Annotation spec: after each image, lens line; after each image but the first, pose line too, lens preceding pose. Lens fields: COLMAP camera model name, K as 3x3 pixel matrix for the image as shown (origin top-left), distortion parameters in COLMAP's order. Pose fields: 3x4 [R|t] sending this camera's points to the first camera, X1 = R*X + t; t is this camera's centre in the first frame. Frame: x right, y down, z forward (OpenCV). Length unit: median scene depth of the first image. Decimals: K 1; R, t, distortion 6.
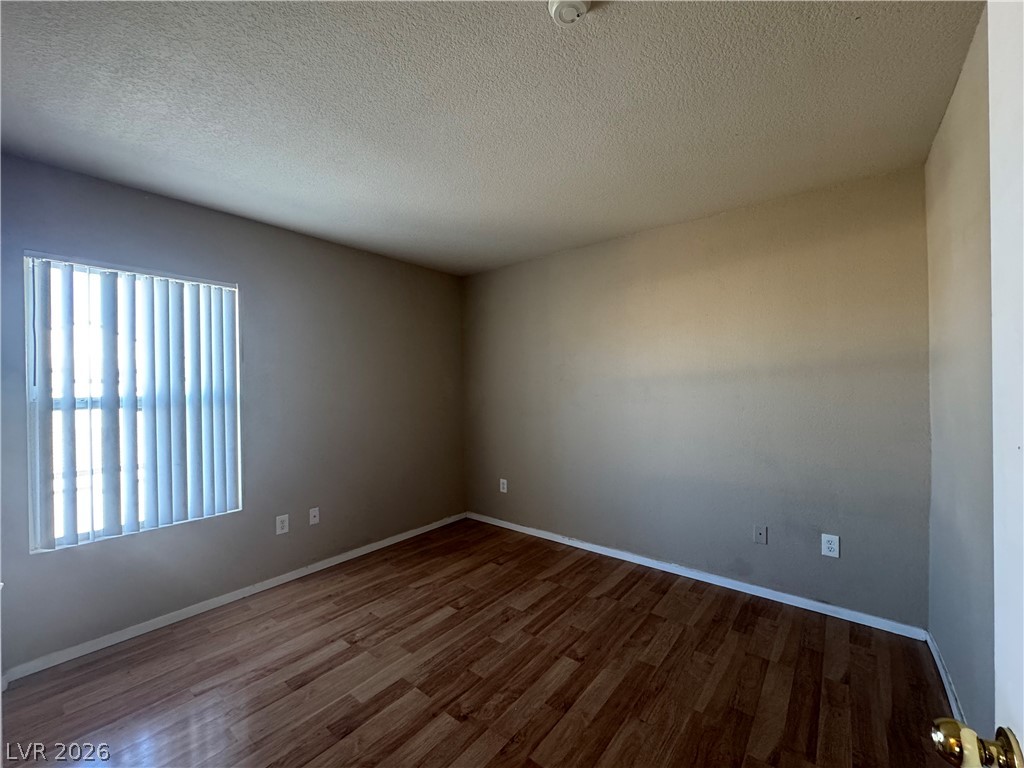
lens RADIAL K [[407.5, 0, 504.6], [0, 407.5, 381.4], [0, 0, 1]] dist [0.007032, -0.000722]
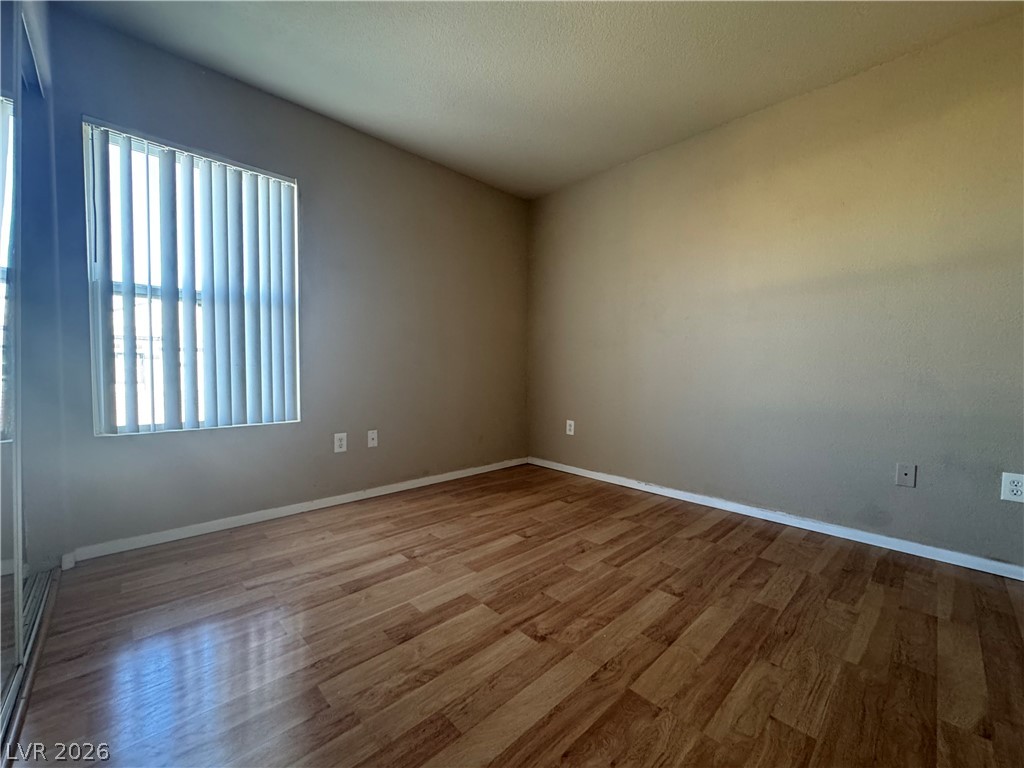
lens RADIAL K [[407.5, 0, 510.4], [0, 407.5, 378.9], [0, 0, 1]] dist [0.007032, -0.000722]
pose [[0.993059, 0.031655, -0.113275, -0.060587], [-0.027041, 0.998750, 0.042042, 0.186662], [0.114464, -0.038687, 0.992674, 0.135418]]
